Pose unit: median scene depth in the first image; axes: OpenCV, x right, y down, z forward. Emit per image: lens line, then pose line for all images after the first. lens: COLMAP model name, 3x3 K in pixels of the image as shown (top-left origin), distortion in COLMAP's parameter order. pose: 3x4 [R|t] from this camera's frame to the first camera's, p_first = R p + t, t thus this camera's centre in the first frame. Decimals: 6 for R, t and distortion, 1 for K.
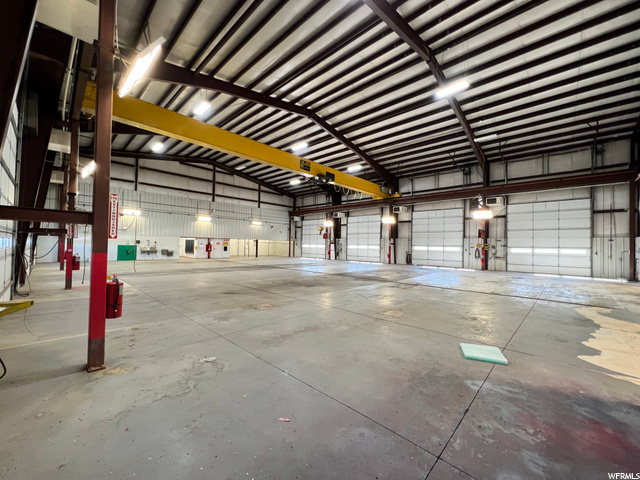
lens RADIAL K [[257.1, 0, 318.7], [0, 257.1, 245.2], [0, 0, 1]] dist [-0.000158, 0.000060]
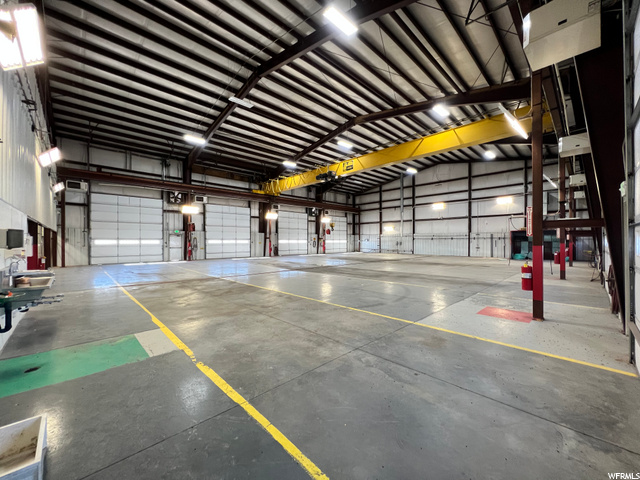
lens RADIAL K [[258.3, 0, 319.2], [0, 258.3, 241.1], [0, 0, 1]] dist [0.000646, -0.000350]
pose [[0.041657, -0.021536, 0.998900, -0.664160], [0.001311, 0.999768, 0.021500, -0.013035], [-0.999131, 0.000414, 0.041676, 0.639496]]
